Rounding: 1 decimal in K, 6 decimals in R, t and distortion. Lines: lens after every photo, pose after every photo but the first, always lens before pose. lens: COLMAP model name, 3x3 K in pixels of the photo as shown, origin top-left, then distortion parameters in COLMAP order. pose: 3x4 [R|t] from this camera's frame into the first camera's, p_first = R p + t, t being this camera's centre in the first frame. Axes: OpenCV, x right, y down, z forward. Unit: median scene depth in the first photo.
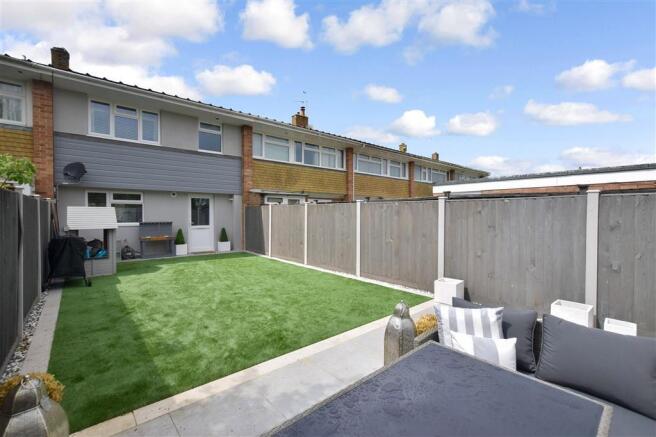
lens RADIAL K [[288.7, 0, 327.6], [0, 288.7, 216.6], [0, 0, 1]] dist [-0.004780, -0.000636]
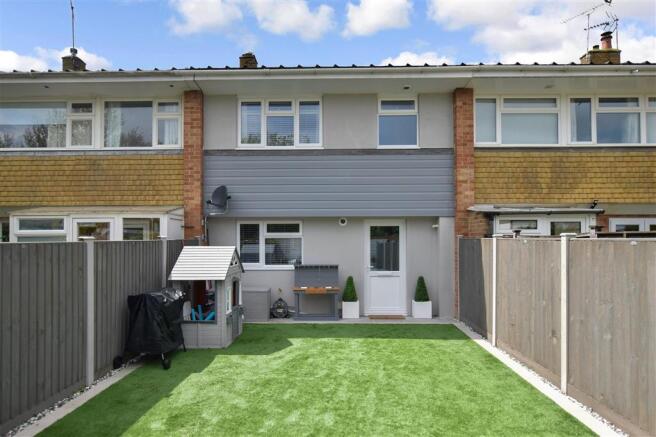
lens RADIAL K [[404.8, 0, 333.3], [0, 404.8, 233.1], [0, 0, 1]] dist [-0.013461, 0.004187]
pose [[0.736407, -0.015069, -0.676371, 0.053129], [-0.001850, 0.999703, -0.024286, -0.027601], [0.676537, 0.019136, 0.736160, 0.303847]]
